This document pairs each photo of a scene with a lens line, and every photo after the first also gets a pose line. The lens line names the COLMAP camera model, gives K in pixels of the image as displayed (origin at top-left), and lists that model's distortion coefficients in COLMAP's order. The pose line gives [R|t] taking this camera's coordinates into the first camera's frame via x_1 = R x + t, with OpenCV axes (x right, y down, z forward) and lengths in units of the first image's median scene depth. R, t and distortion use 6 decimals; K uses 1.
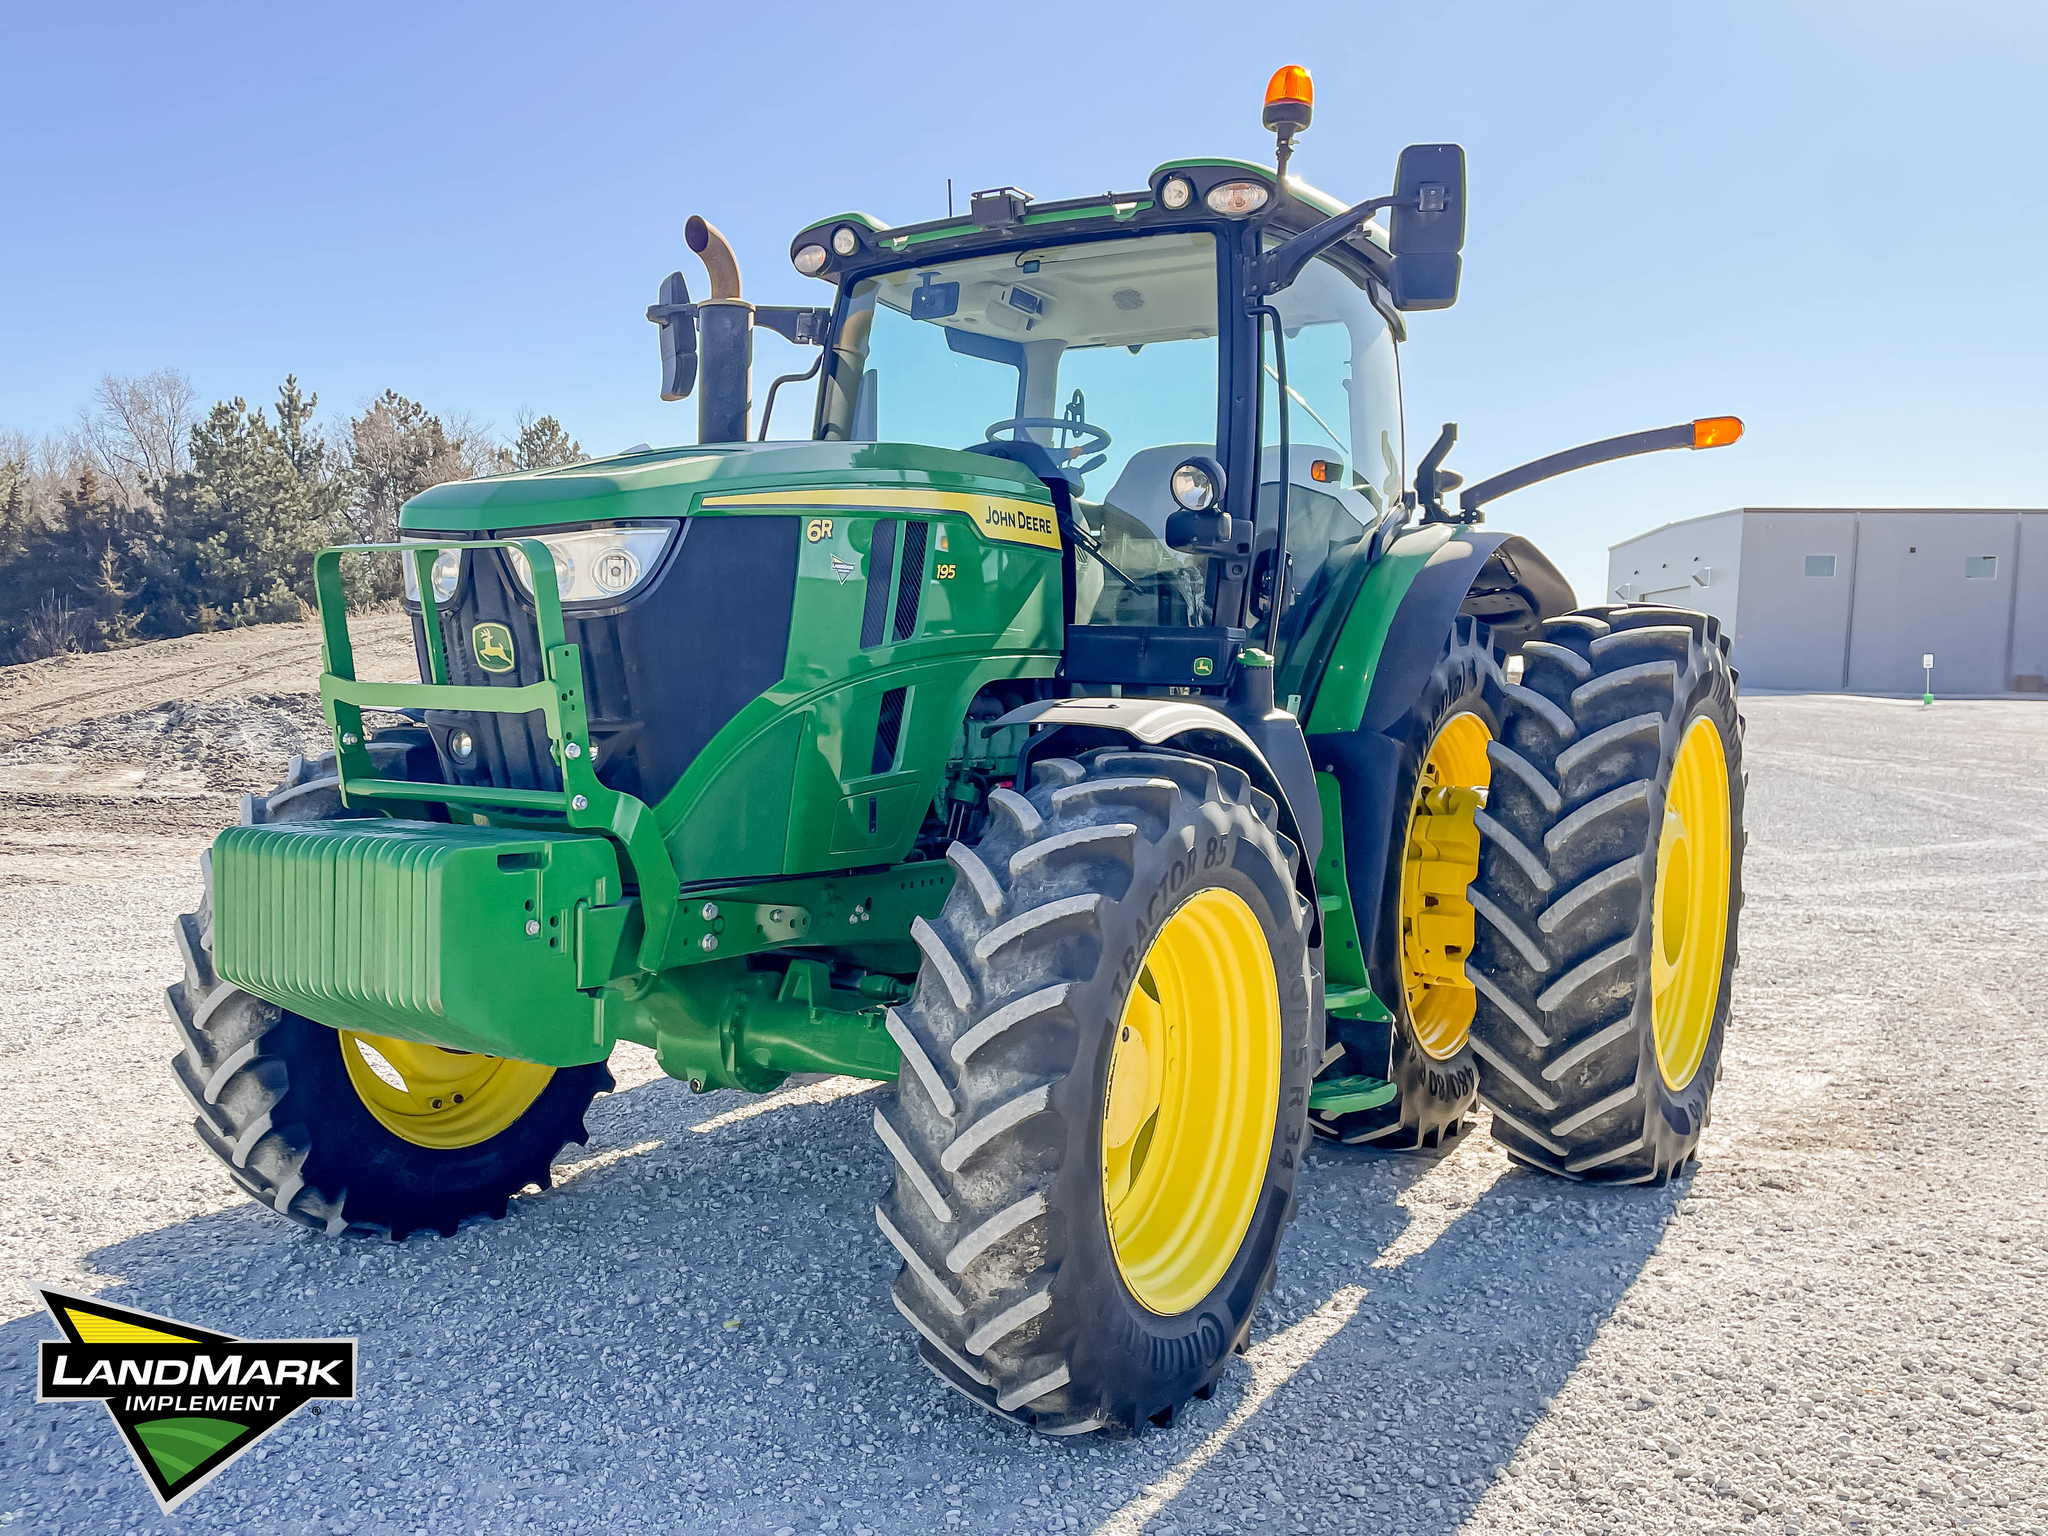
lens RADIAL K [[1788.3, 0, 951.1], [0, 1788.3, 856.1], [0, 0, 1]] dist [0.064255, -0.006487]
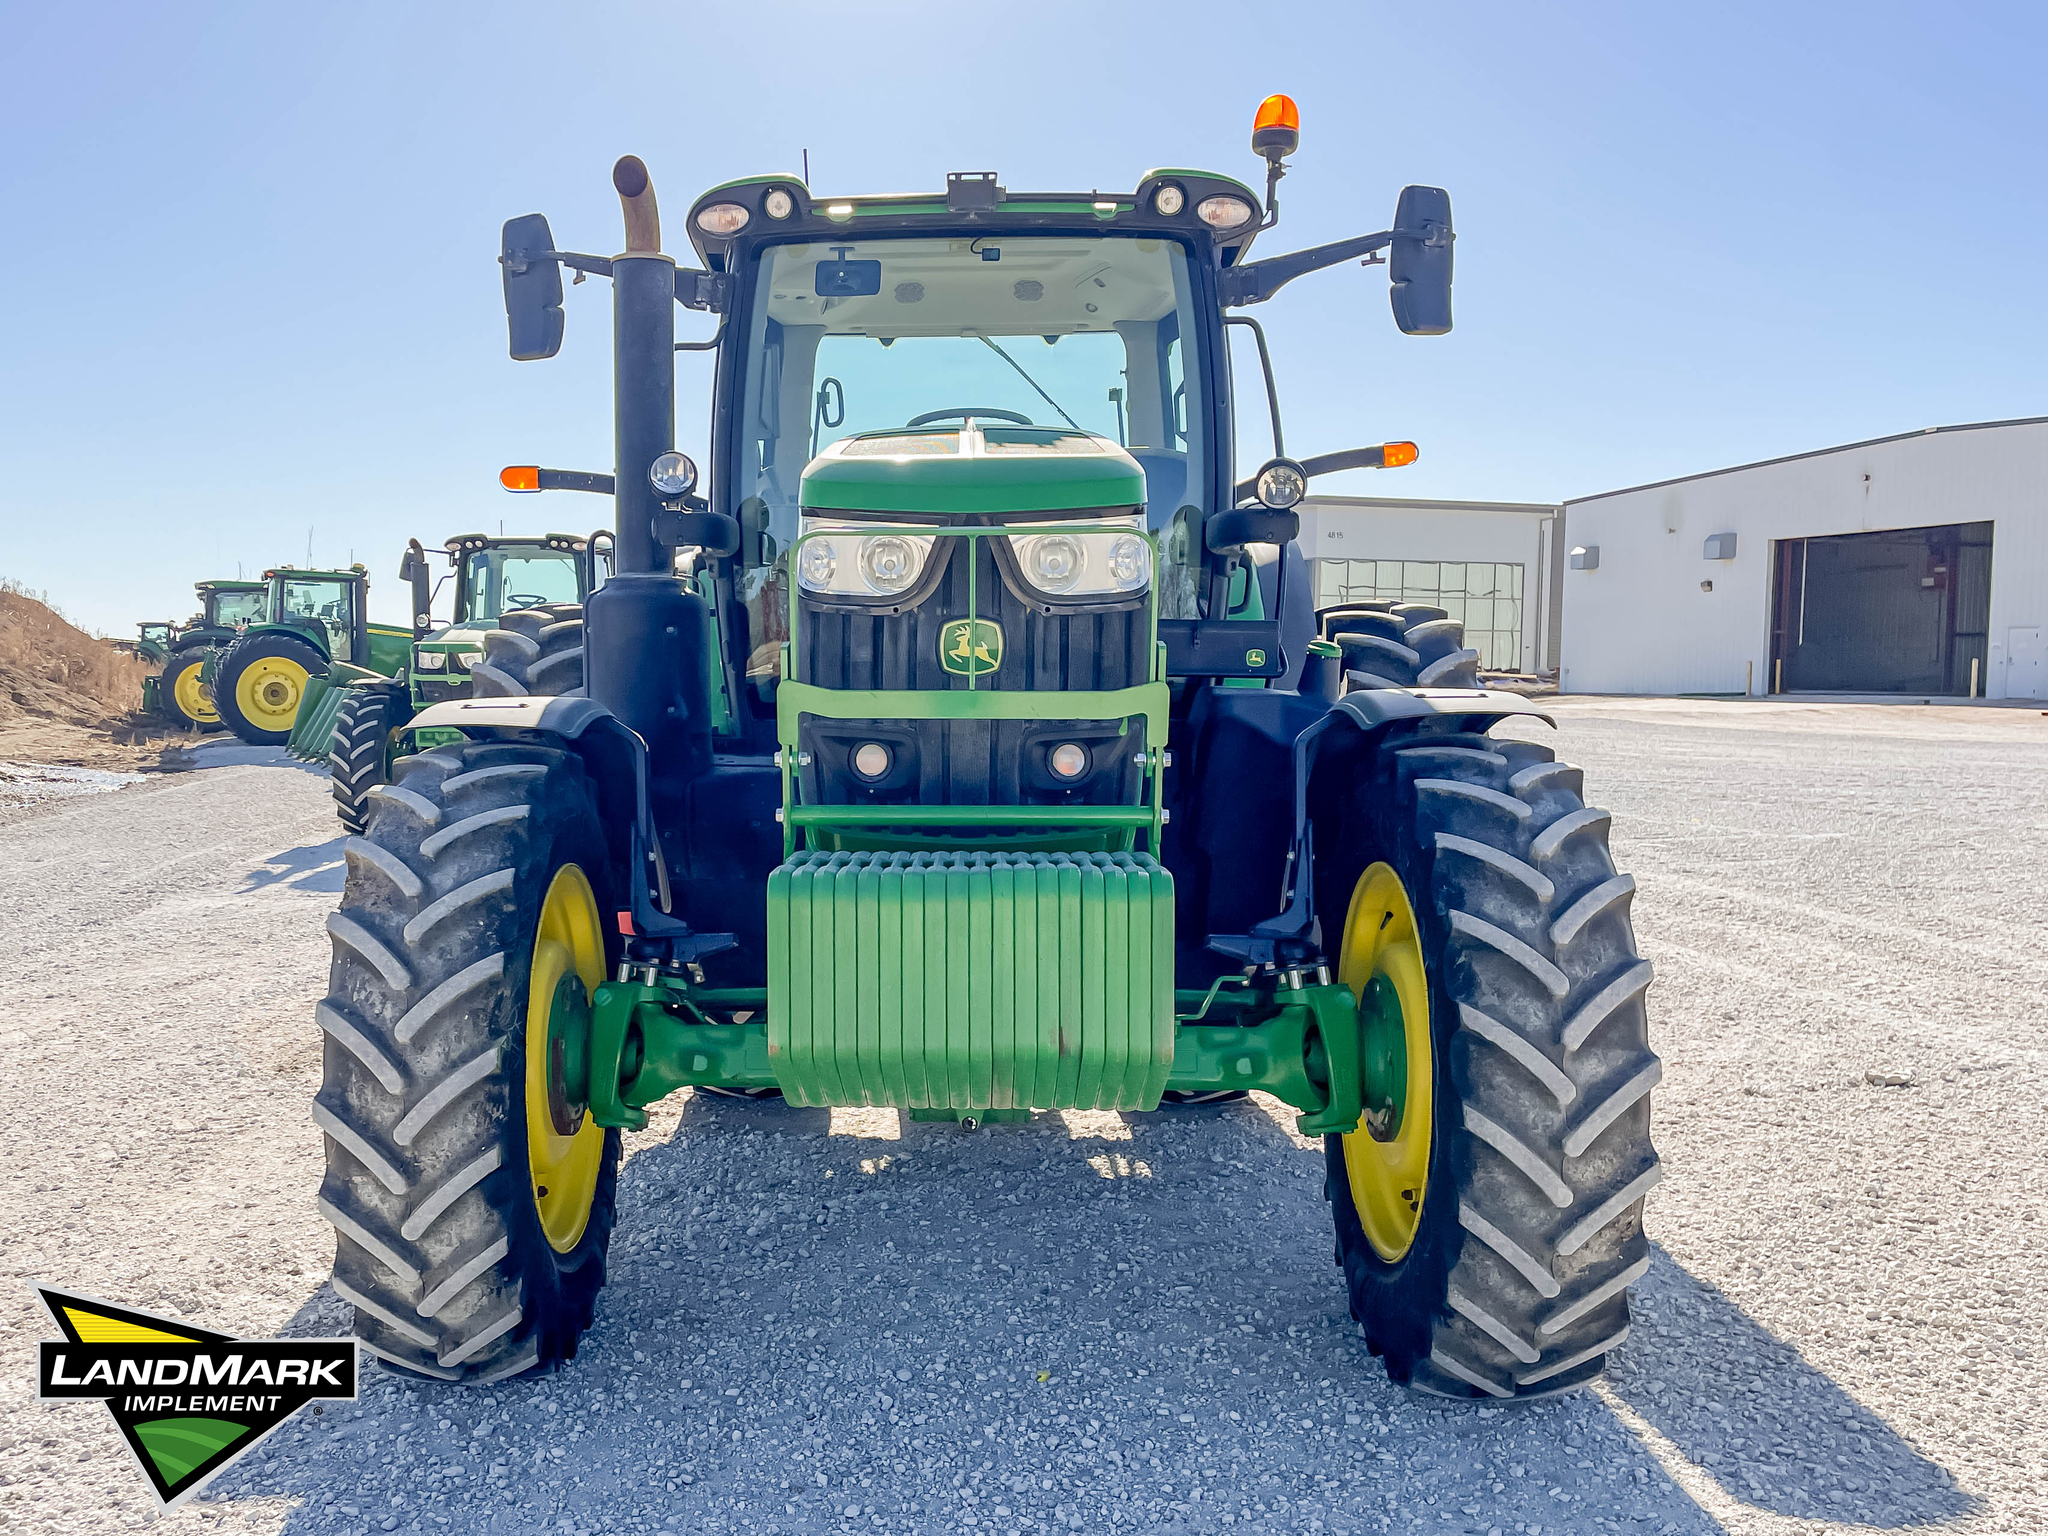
lens RADIAL K [[1778.7, 0, 883.6], [0, 1778.7, 828.9], [0, 0, 1]] dist [0.056143, -0.025140]
pose [[0.860254, -0.062213, 0.506057, -0.570620], [0.066841, 0.997723, 0.009033, -0.029986], [-0.505466, 0.026055, 0.862453, 0.215029]]
